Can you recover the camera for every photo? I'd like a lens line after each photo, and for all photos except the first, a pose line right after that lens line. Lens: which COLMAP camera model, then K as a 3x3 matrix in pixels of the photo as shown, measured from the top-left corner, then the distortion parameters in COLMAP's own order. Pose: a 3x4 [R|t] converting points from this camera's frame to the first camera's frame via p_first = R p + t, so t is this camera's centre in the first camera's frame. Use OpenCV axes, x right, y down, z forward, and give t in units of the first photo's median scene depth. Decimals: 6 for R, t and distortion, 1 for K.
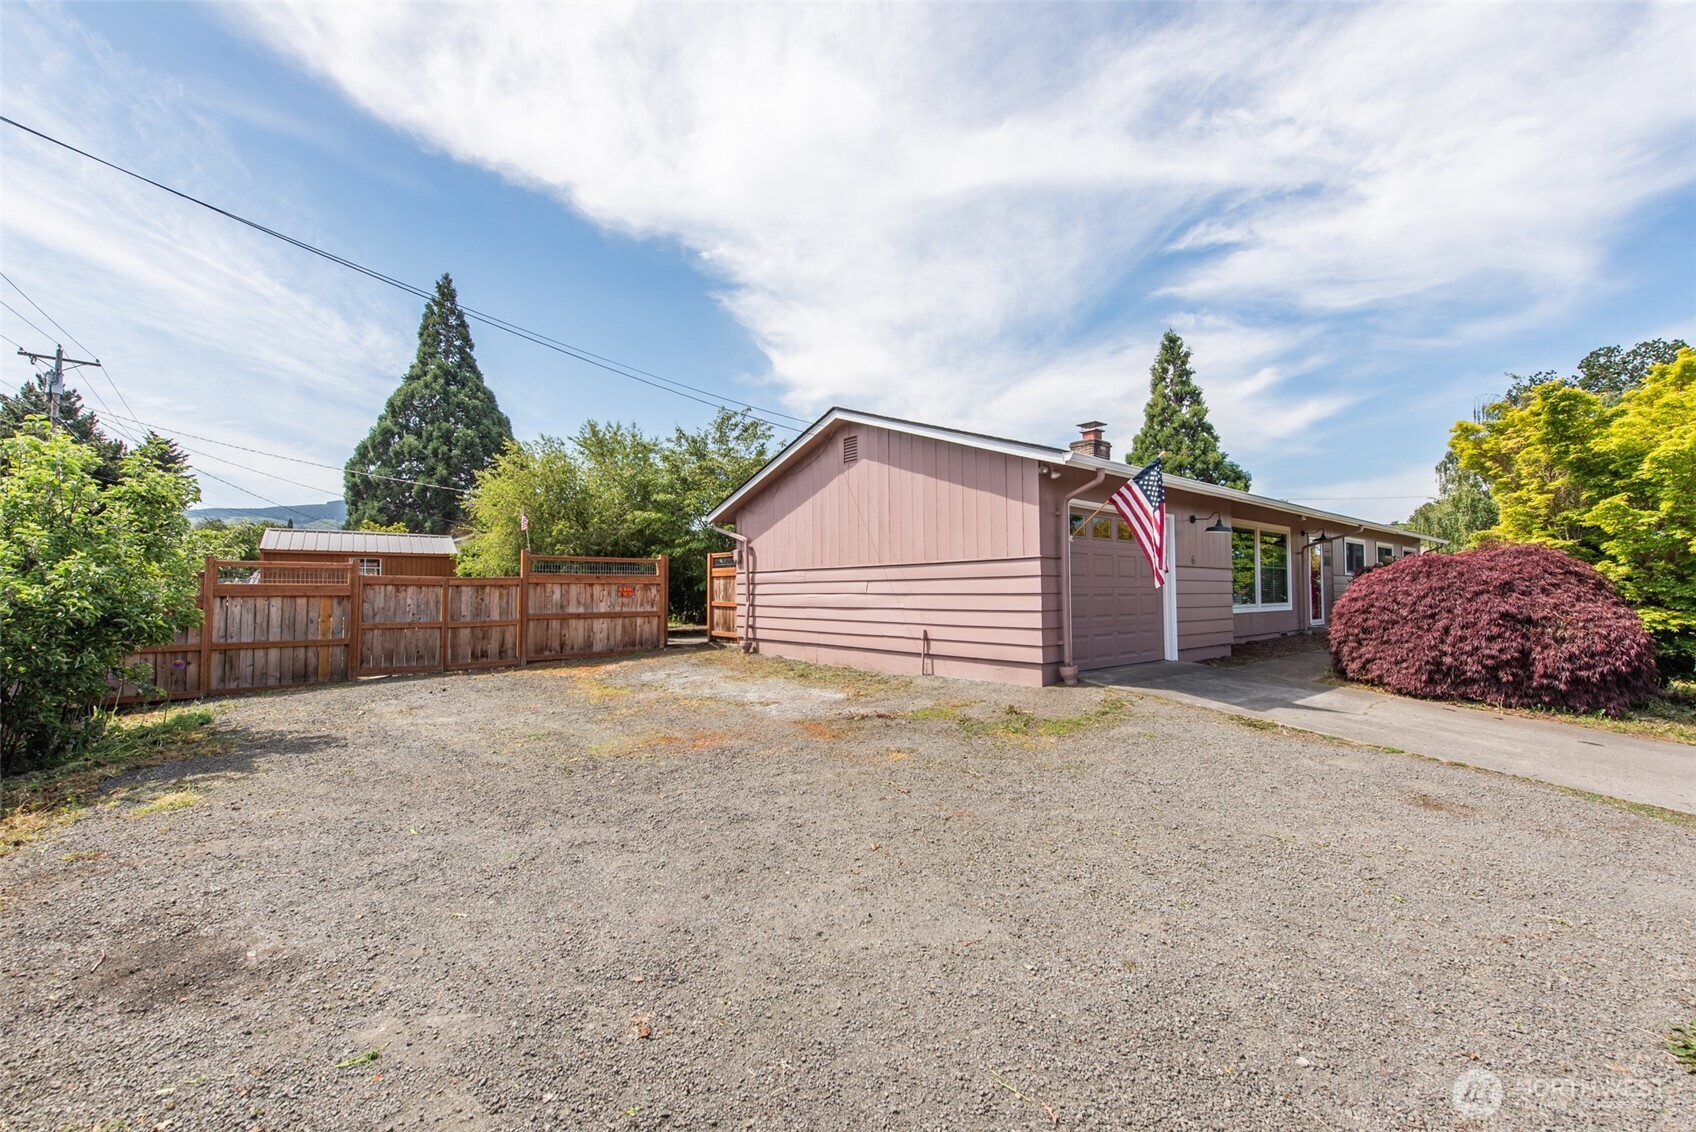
lens RADIAL K [[698.2, 0, 837.0], [0, 698.2, 566.9], [0, 0, 1]] dist [0.007536, -0.004414]
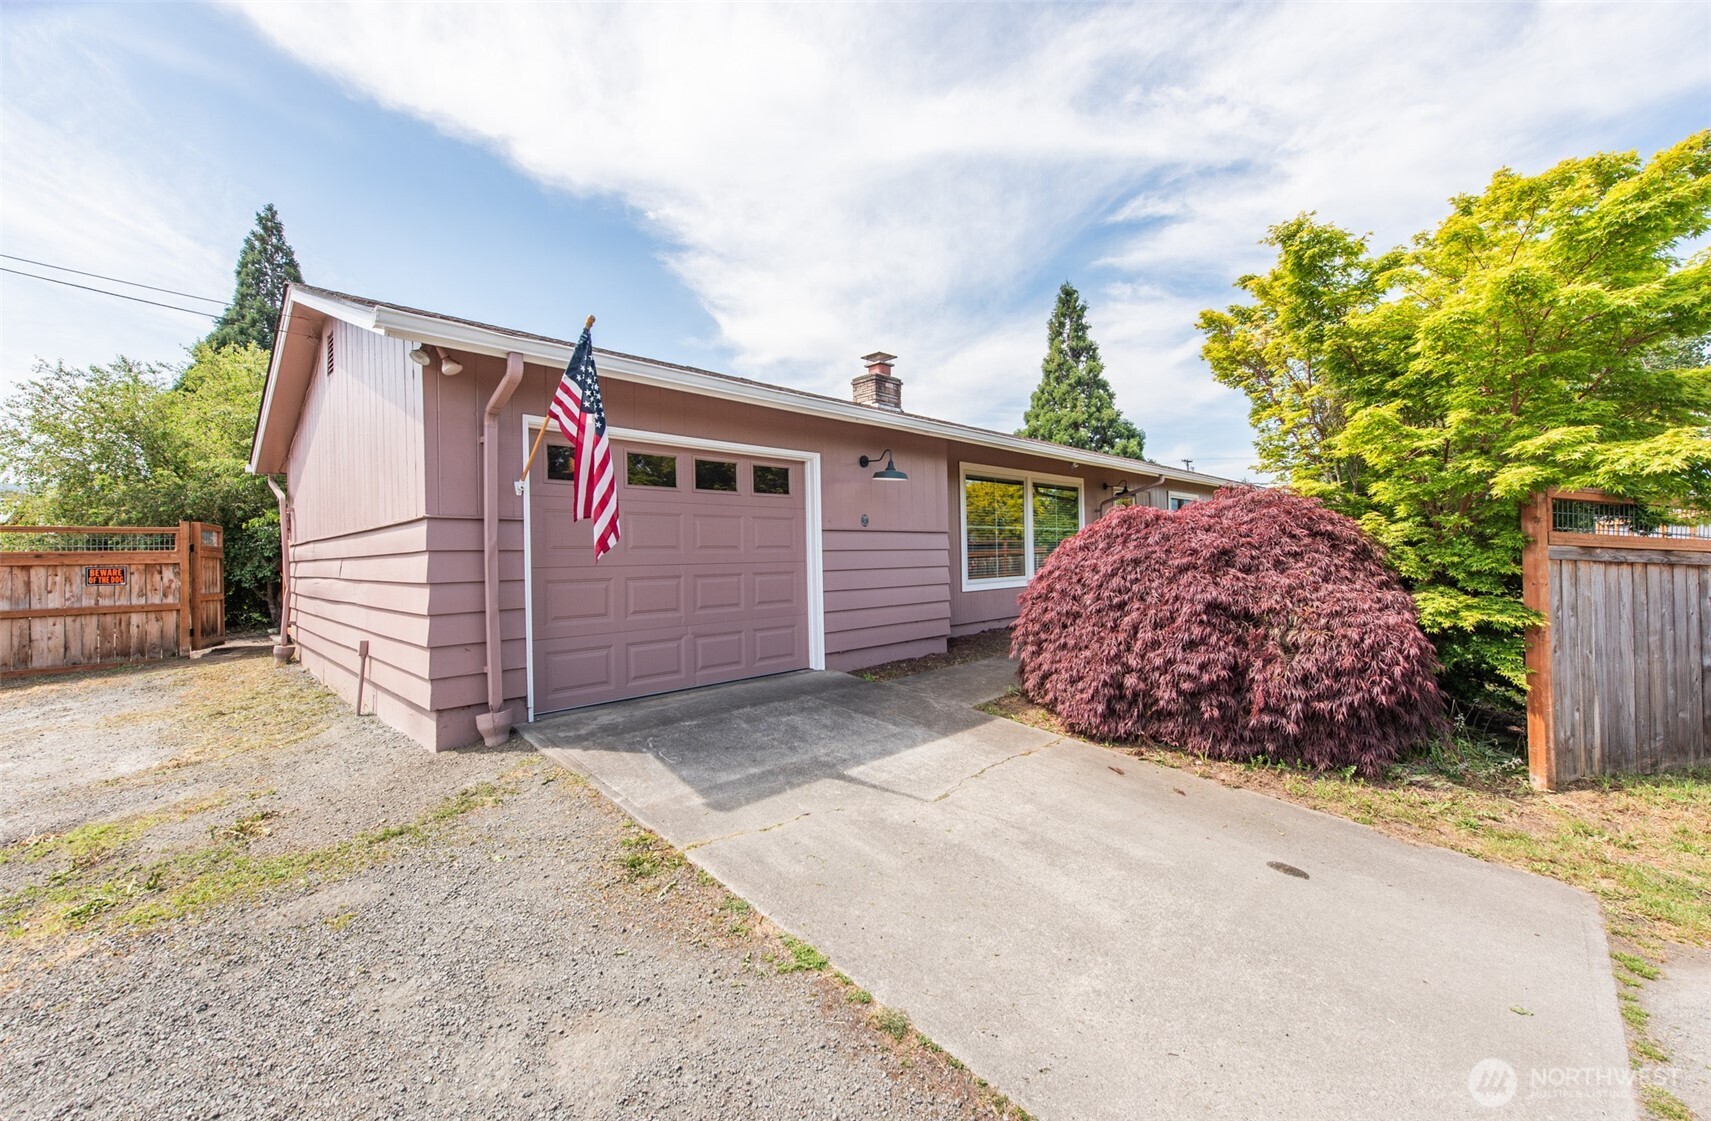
lens RADIAL K [[690.1, 0, 849.9], [0, 690.1, 549.8], [0, 0, 1]] dist [-0.000385, -0.000573]
pose [[0.996270, -0.015088, 0.084960, 0.527202], [0.012816, 0.999547, 0.027226, 0.000525], [-0.085333, -0.026035, 0.996012, 0.390014]]
